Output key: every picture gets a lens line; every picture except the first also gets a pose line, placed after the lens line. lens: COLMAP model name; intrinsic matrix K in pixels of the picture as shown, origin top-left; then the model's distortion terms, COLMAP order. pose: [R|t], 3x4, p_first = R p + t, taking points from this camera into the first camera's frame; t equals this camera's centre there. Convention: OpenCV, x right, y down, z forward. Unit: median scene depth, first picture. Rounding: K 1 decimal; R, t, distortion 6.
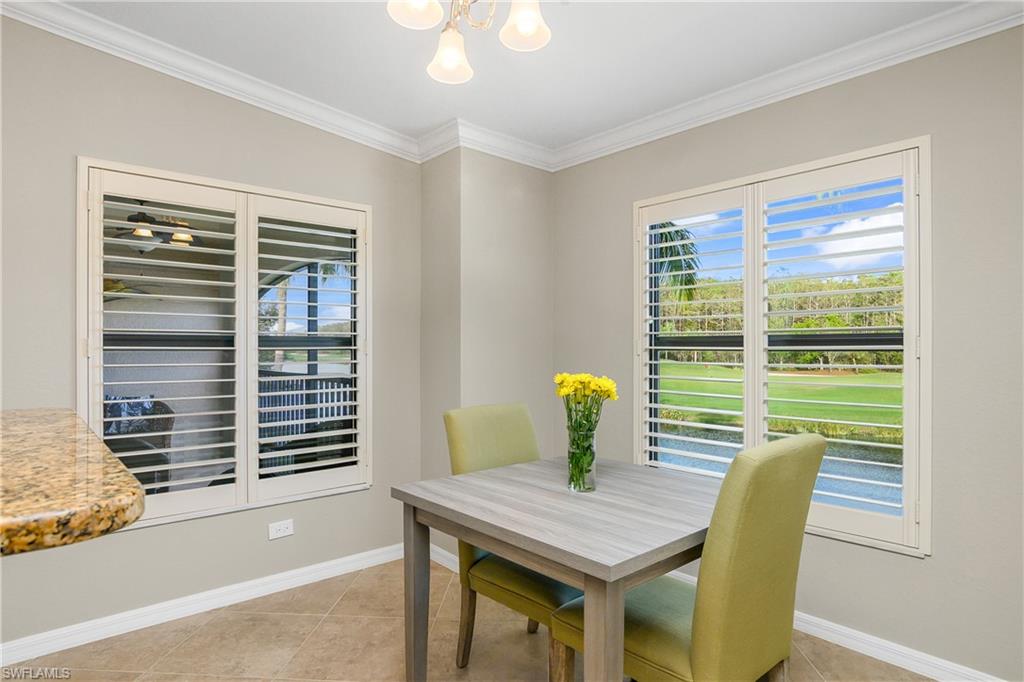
lens RADIAL K [[566.8, 0, 510.3], [0, 566.8, 347.9], [0, 0, 1]] dist [0.002355, -0.000216]
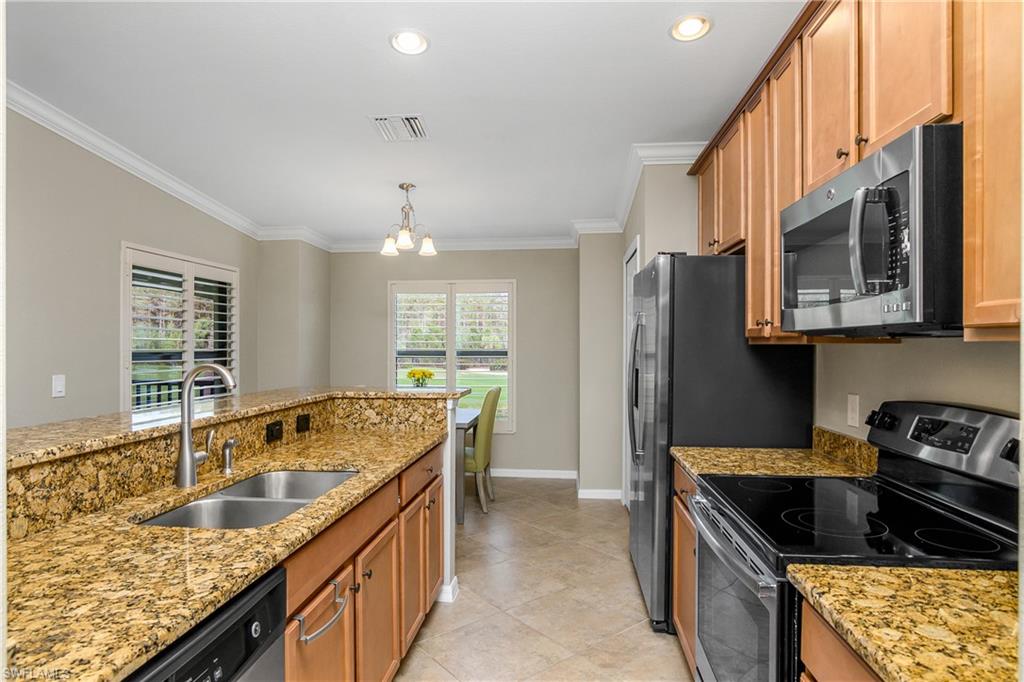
lens RADIAL K [[566.8, 0, 510.3], [0, 566.8, 347.9], [0, 0, 1]] dist [0.002355, -0.000216]
pose [[0.727435, -0.001186, 0.686176, -0.890119], [0.002469, 0.999997, -0.000889, -0.029785], [-0.686173, 0.002341, 0.727435, -0.747626]]
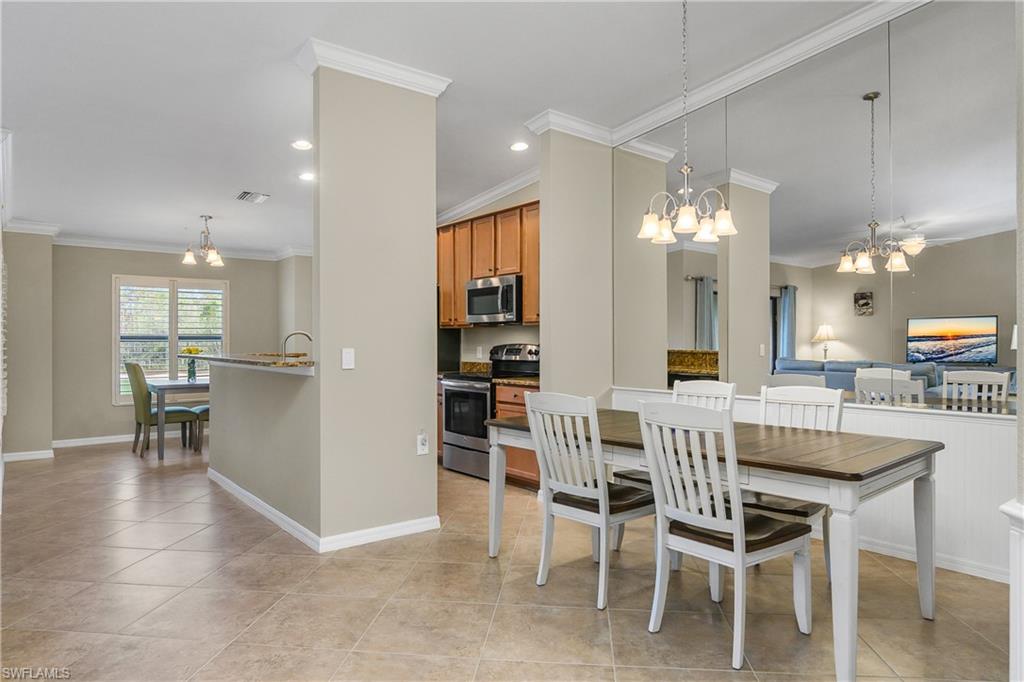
lens RADIAL K [[615.3, 0, 518.8], [0, 615.3, 342.3], [0, 0, 1]] dist [-0.036453, 0.000775]
pose [[0.025821, -0.002613, 0.999663, -2.348045], [0.007088, 0.999972, 0.002430, 0.015653], [-0.999641, 0.007023, 0.025839, -0.710977]]
